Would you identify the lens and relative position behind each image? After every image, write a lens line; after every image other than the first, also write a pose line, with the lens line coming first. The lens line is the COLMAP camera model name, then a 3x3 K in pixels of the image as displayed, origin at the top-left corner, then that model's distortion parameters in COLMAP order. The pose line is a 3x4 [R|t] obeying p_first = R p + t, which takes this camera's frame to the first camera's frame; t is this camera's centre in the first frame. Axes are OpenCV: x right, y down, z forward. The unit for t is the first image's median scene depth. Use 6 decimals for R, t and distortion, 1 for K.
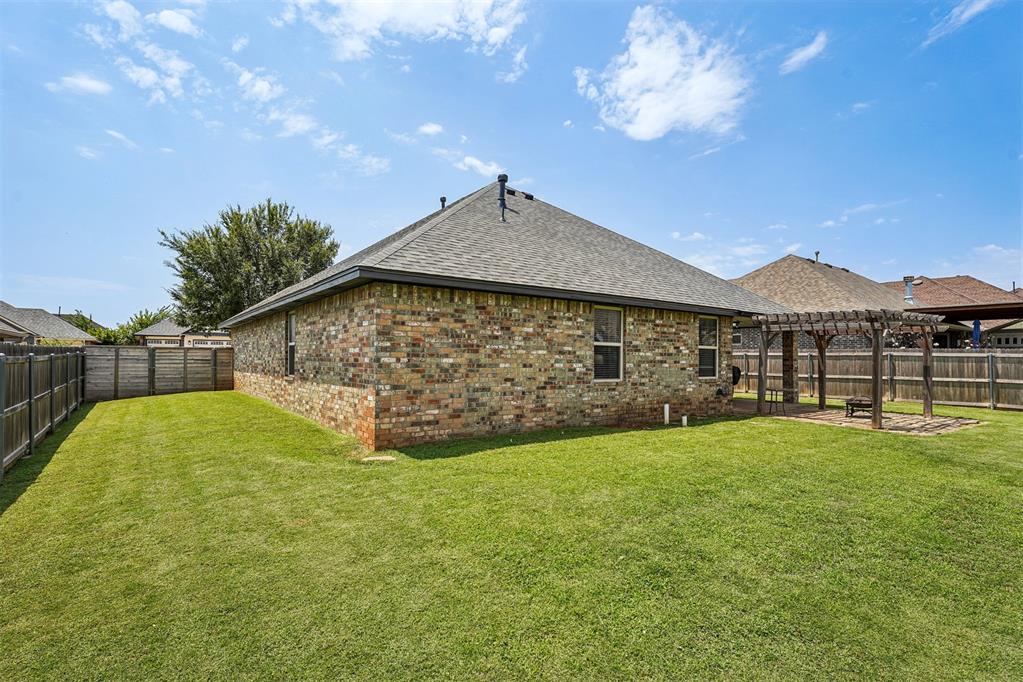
lens RADIAL K [[498.0, 0, 507.5], [0, 498.0, 349.9], [0, 0, 1]] dist [0.006776, 0.000436]
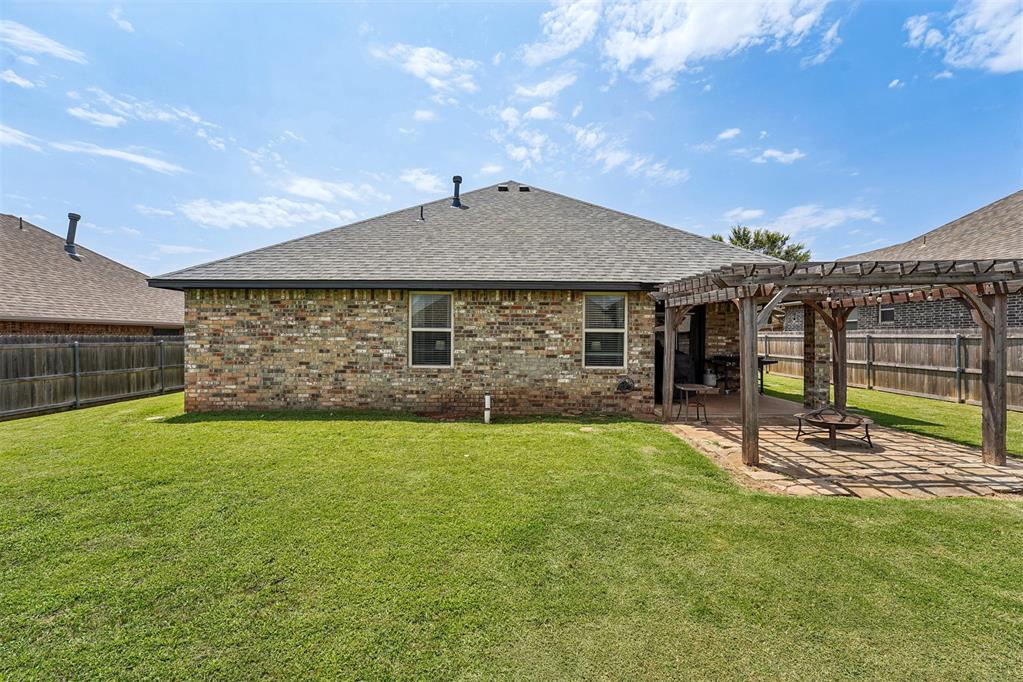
lens RADIAL K [[414.7, 0, 505.4], [0, 414.7, 339.0], [0, 0, 1]] dist [-0.004881, 0.002049]
pose [[0.815704, -0.007443, -0.578422, 0.838734], [0.012152, 0.999917, 0.004271, 0.004856], [0.578342, -0.010512, 0.815727, 0.439736]]
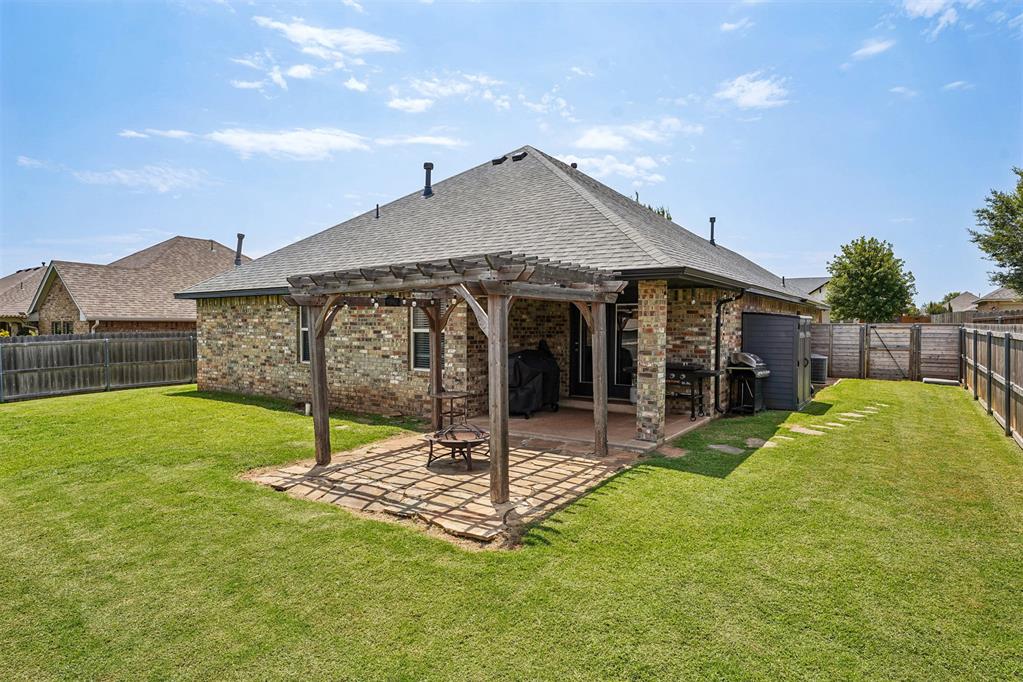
lens RADIAL K [[575.8, 0, 512.2], [0, 575.8, 341.2], [0, 0, 1]] dist [-0.001228, 0.004844]
pose [[0.339499, 0.015851, -0.940473, 1.615360], [0.013952, 0.999663, 0.021886, -0.008180], [0.940503, -0.020552, 0.339163, 1.038157]]
